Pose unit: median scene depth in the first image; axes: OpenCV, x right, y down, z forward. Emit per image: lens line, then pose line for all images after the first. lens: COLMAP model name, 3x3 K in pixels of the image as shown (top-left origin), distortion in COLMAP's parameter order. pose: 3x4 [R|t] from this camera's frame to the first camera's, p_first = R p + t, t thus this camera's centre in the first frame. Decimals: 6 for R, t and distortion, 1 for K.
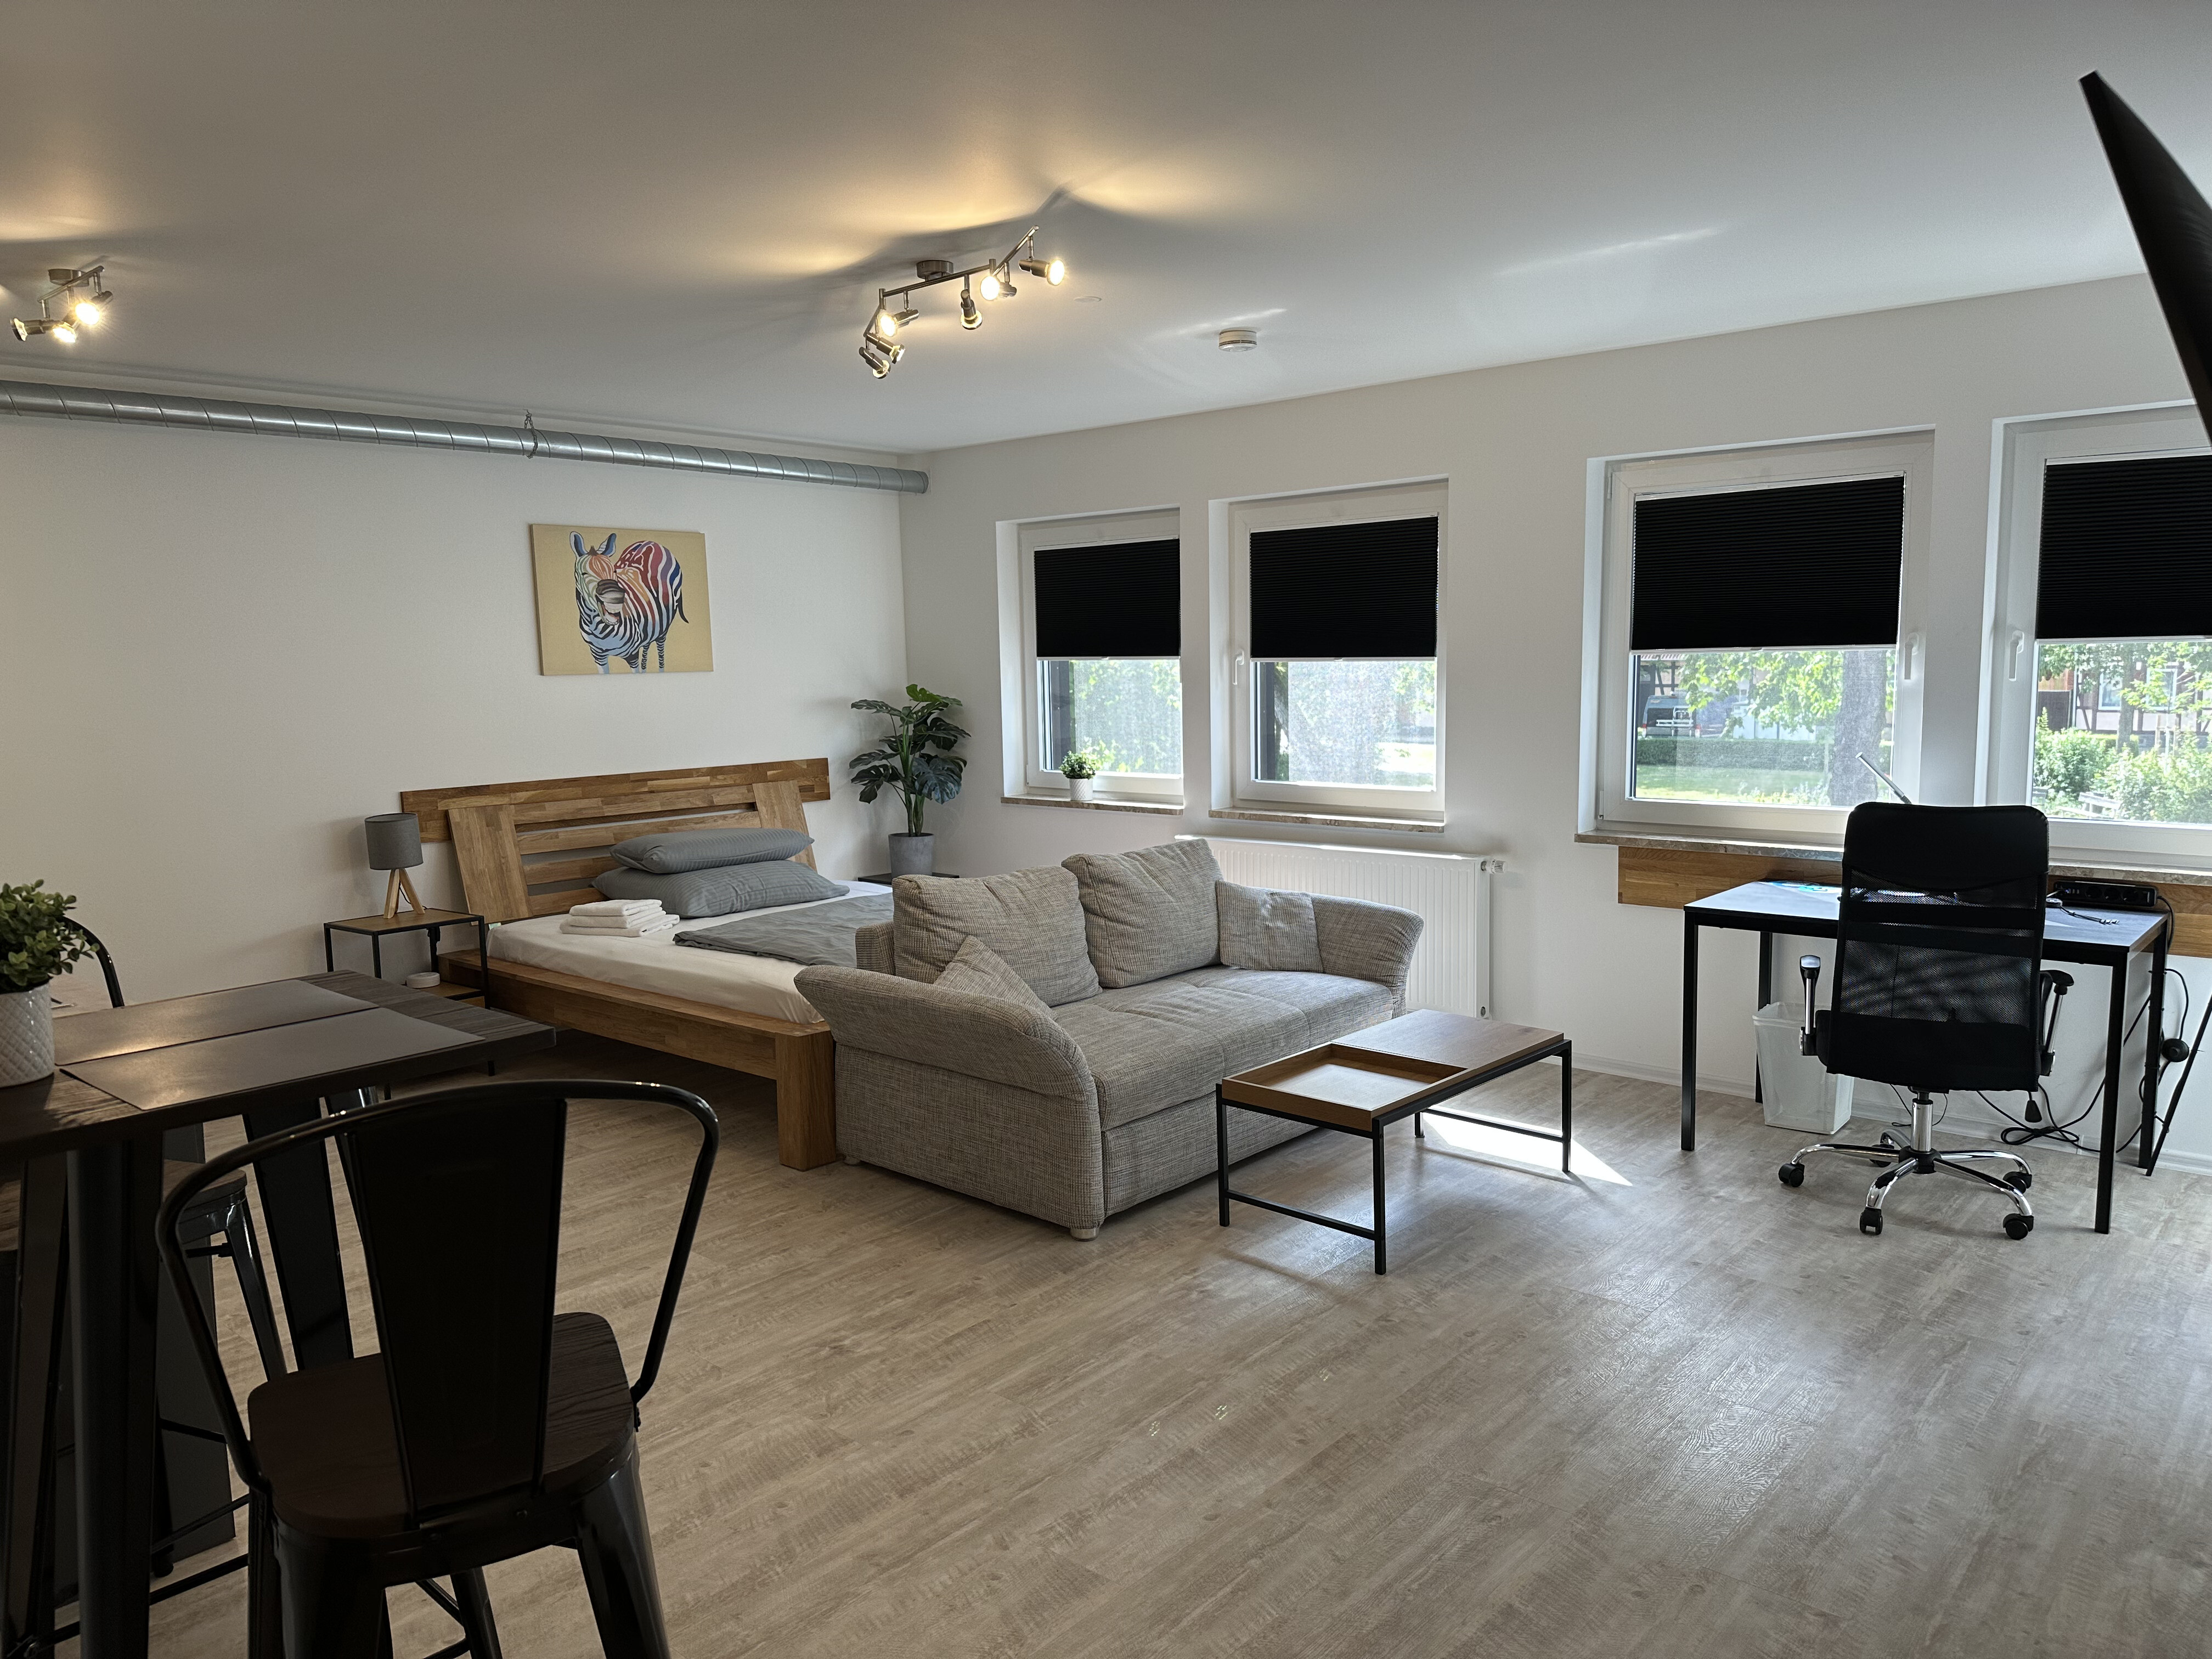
lens RADIAL K [[1597.2, 0, 1106.0], [0, 1597.2, 829.5], [0, 0, 1]] dist [0.255695, -0.544773]
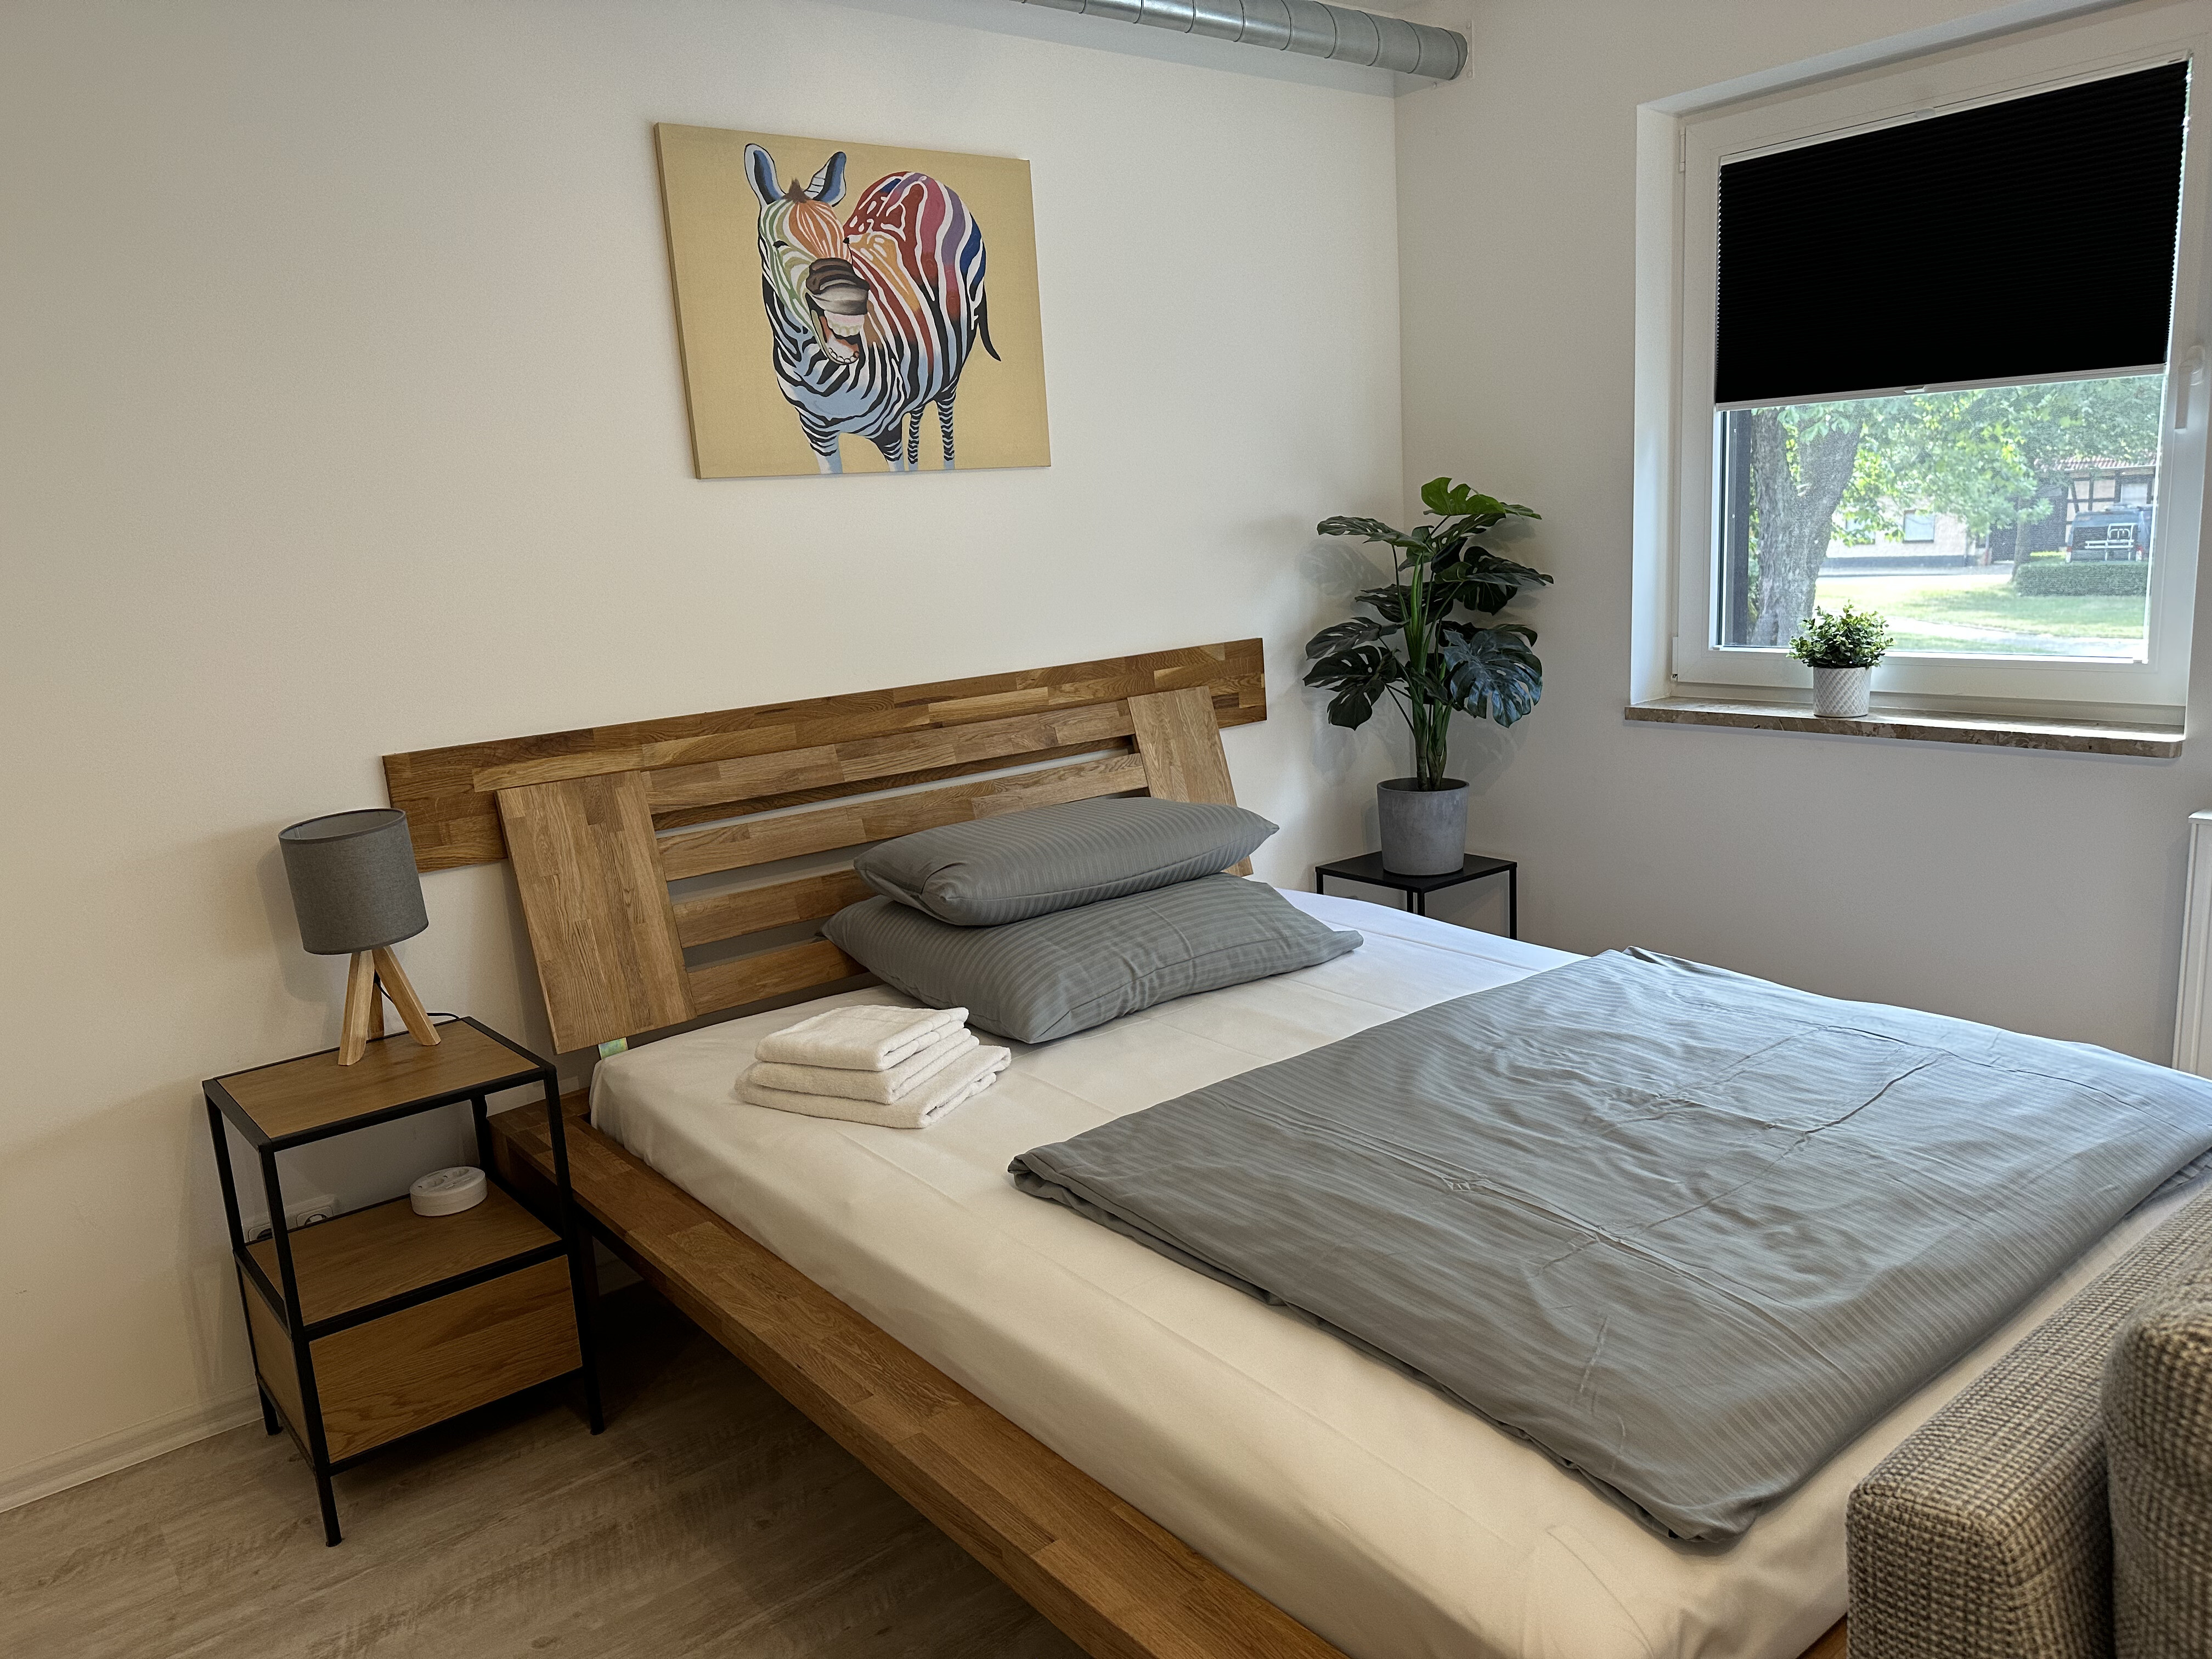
lens RADIAL K [[1597.2, 0, 1106.0], [0, 1597.2, 829.5], [0, 0, 1]] dist [0.255695, -0.544773]
pose [[0.985585, -0.004631, -0.169120, -0.149730], [0.020297, 0.995642, 0.091022, -0.034612], [0.167962, -0.093142, 0.981383, 0.537189]]
